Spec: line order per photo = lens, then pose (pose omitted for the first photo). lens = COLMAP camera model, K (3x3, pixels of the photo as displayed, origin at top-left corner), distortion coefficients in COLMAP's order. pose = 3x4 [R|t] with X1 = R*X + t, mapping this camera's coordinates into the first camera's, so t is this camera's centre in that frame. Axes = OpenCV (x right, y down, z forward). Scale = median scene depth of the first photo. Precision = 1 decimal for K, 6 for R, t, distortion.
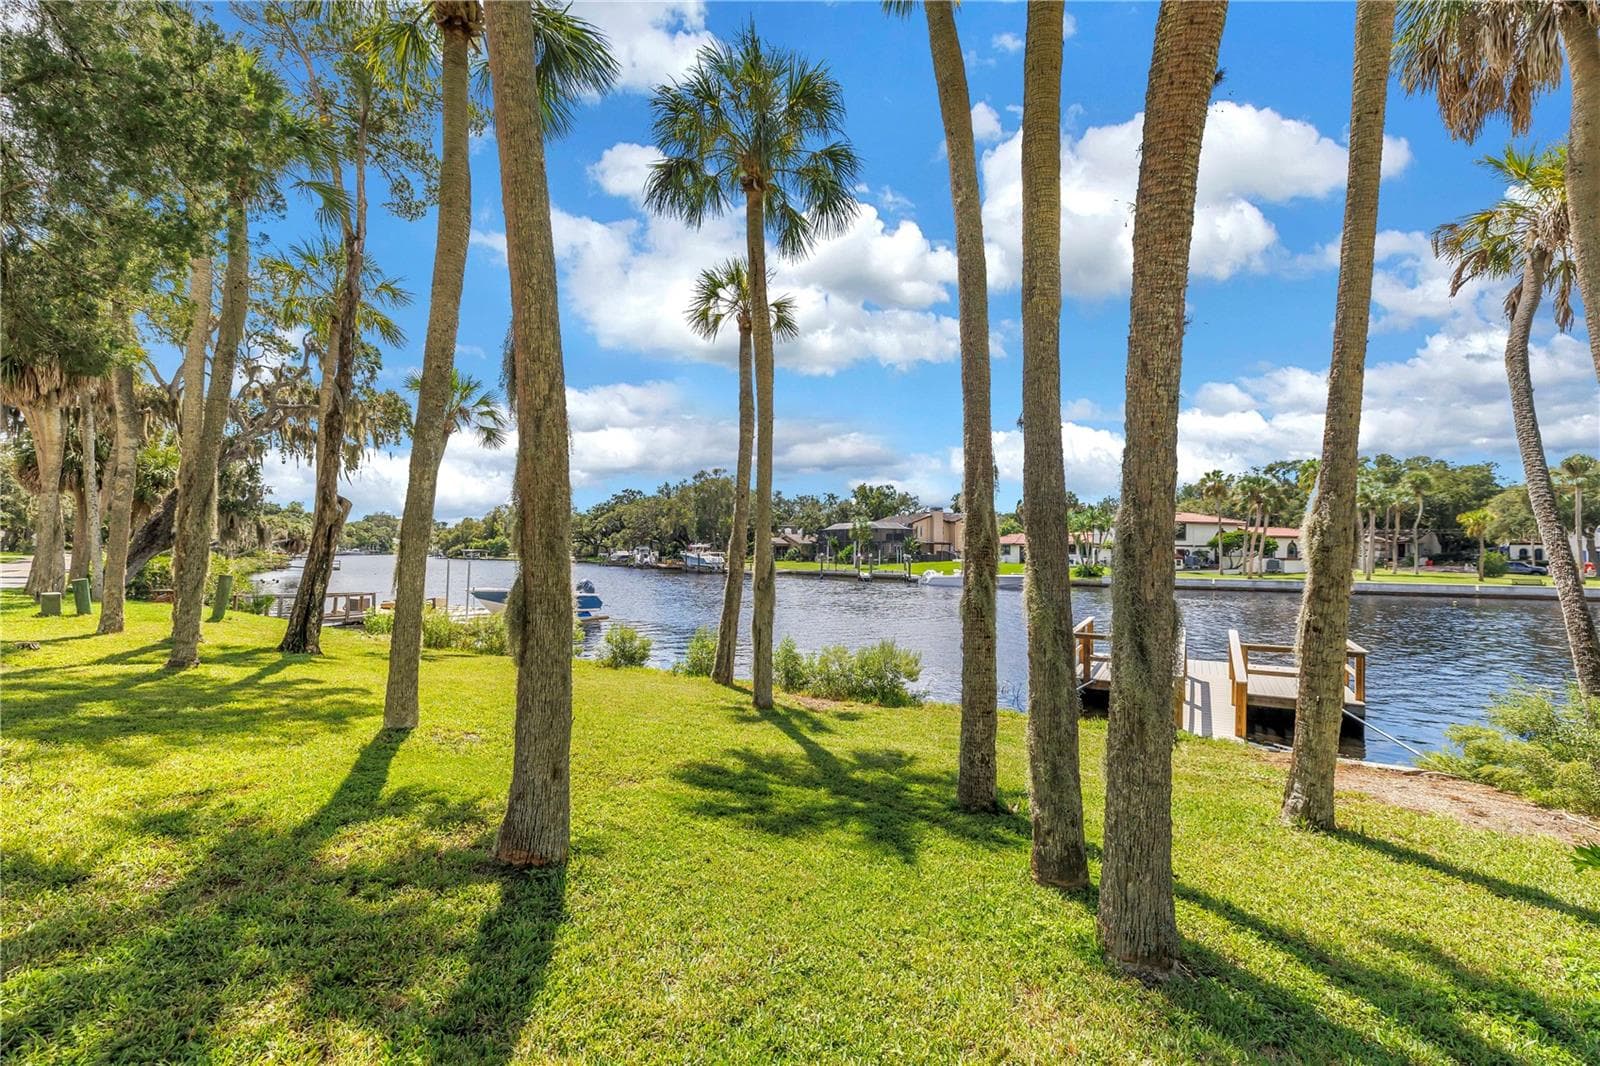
lens RADIAL K [[690.7, 0, 800.0], [0, 690.7, 533.0], [0, 0, 1]] dist [0.003687, 0.000654]
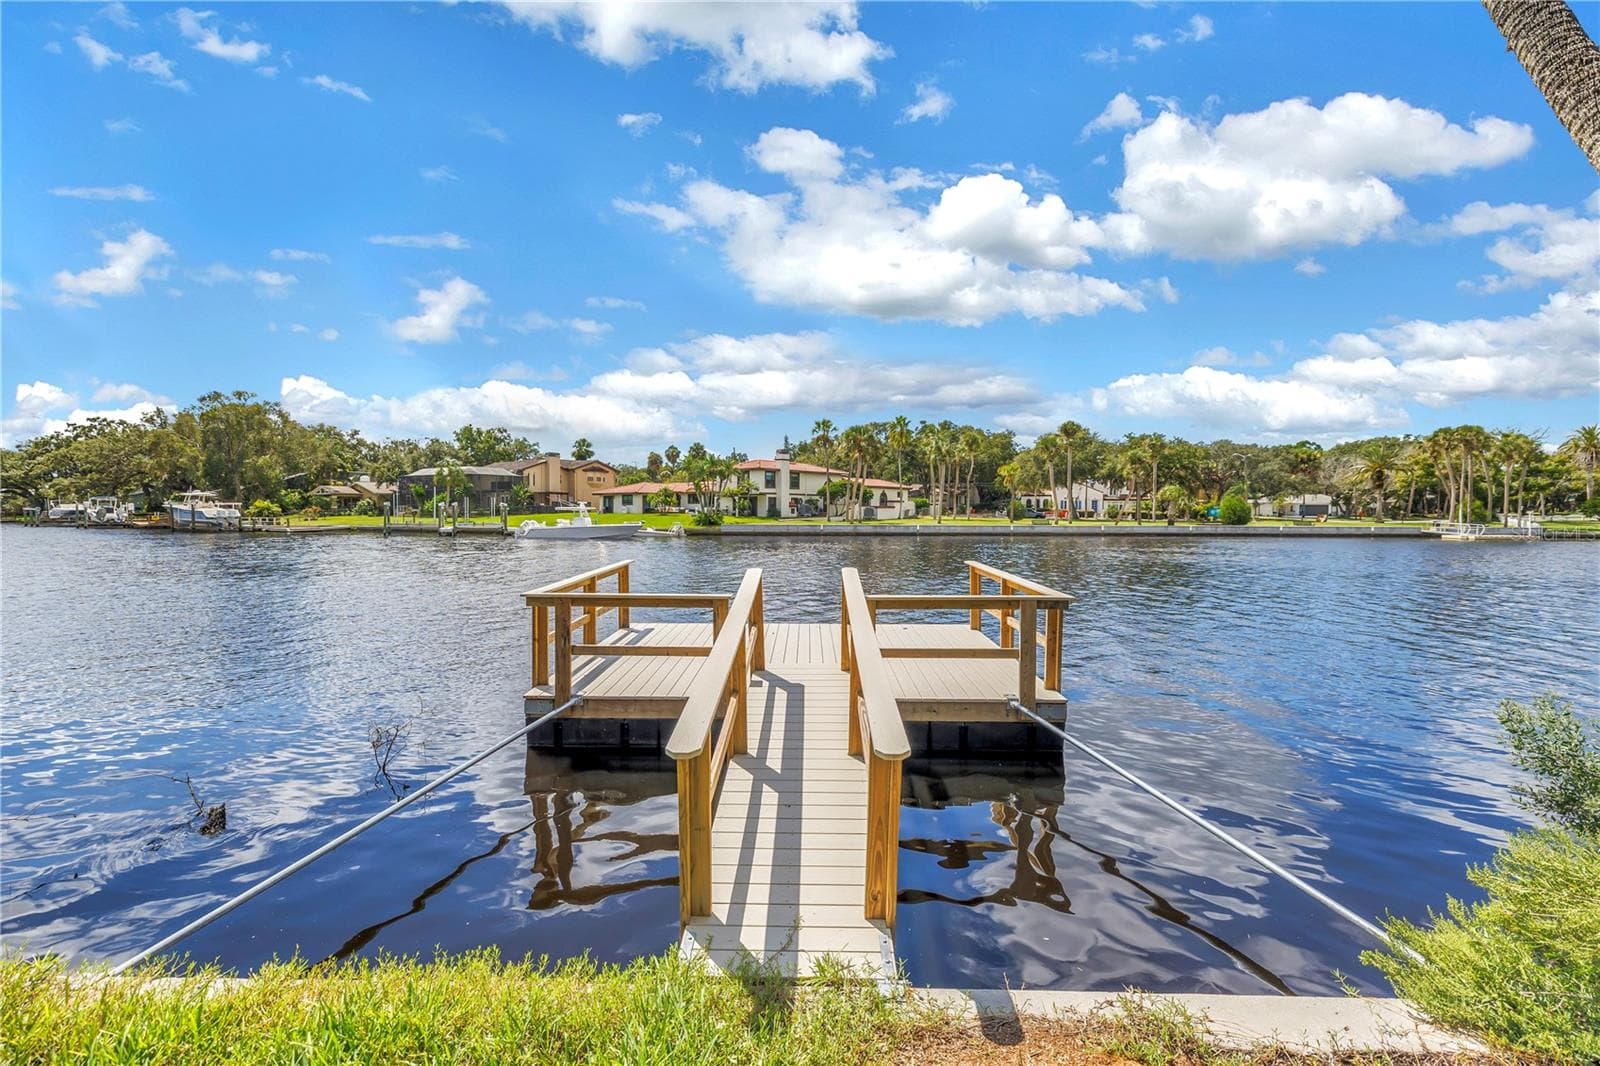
lens RADIAL K [[690.7, 0, 800.0], [0, 690.7, 533.0], [0, 0, 1]] dist [0.003687, 0.000654]
pose [[0.874846, -0.021922, 0.483904, 0.058953], [-0.007561, 0.998236, 0.058891, 0.014390], [-0.484341, -0.055179, 0.873137, 0.096981]]
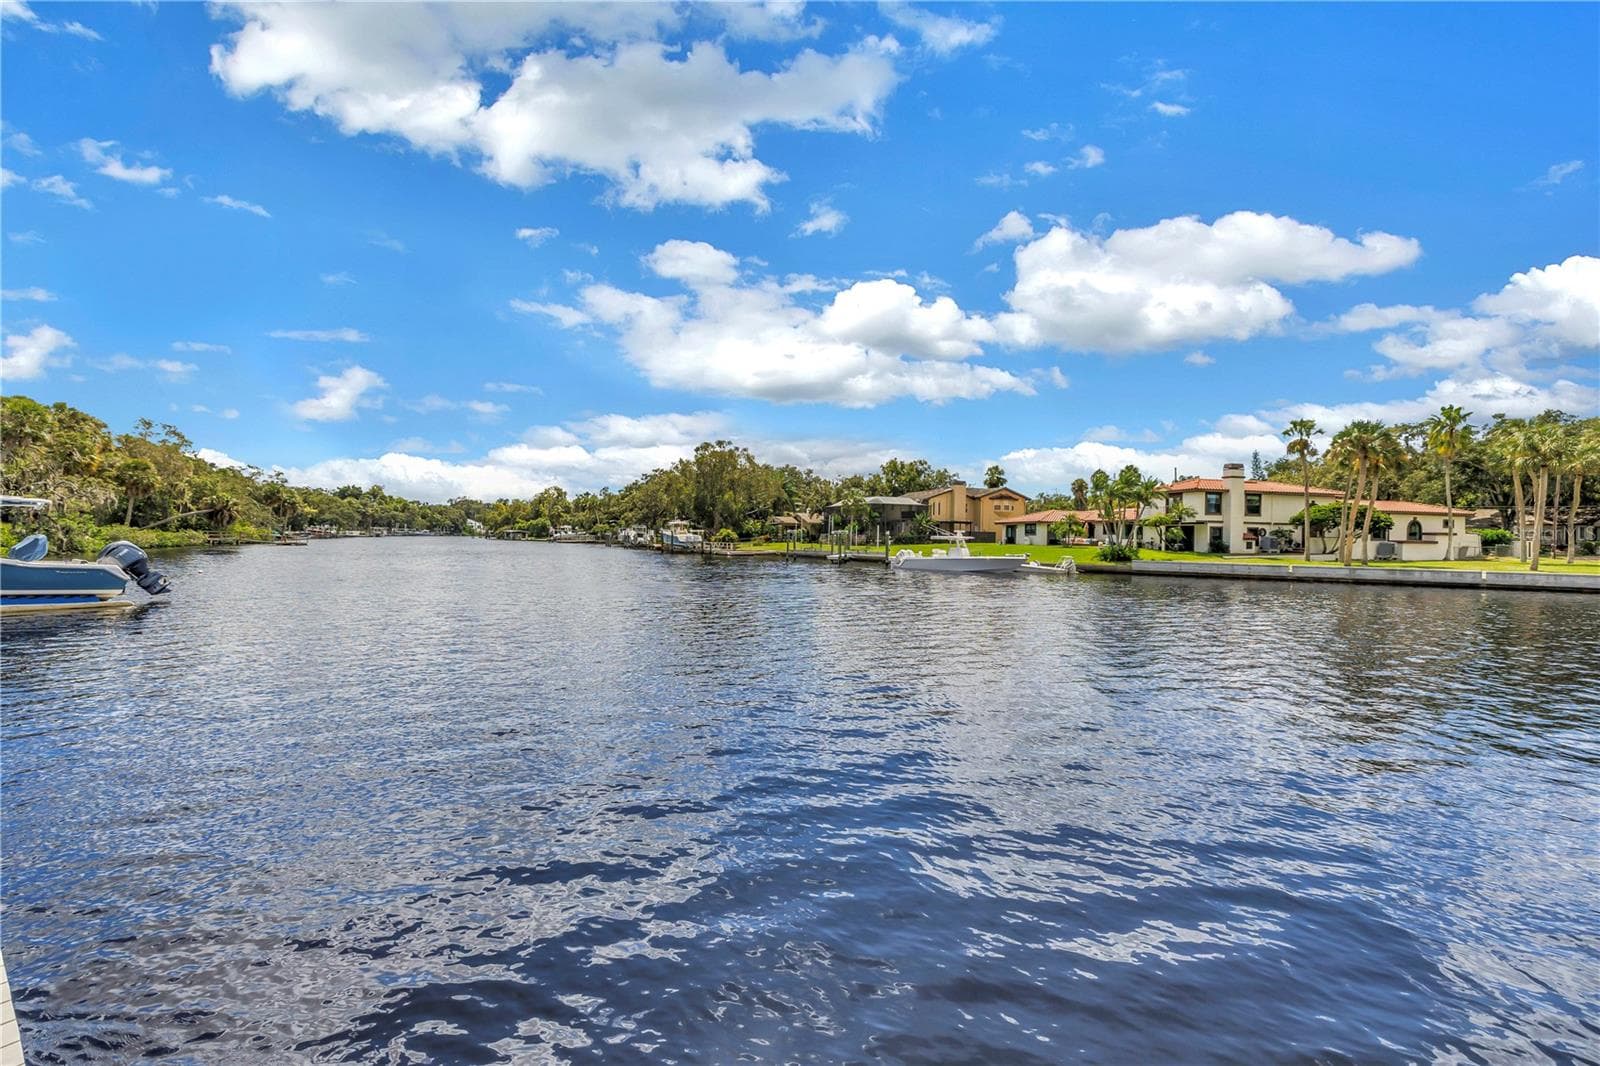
lens RADIAL K [[676.9, 0, 801.6], [0, 676.9, 532.8], [0, 0, 1]] dist [0.001576, 0.000863]
pose [[0.992817, 0.008241, -0.119358, 0.136302], [-0.006140, 0.999820, 0.017956, 0.017615], [0.119484, -0.017095, 0.992689, 0.186881]]
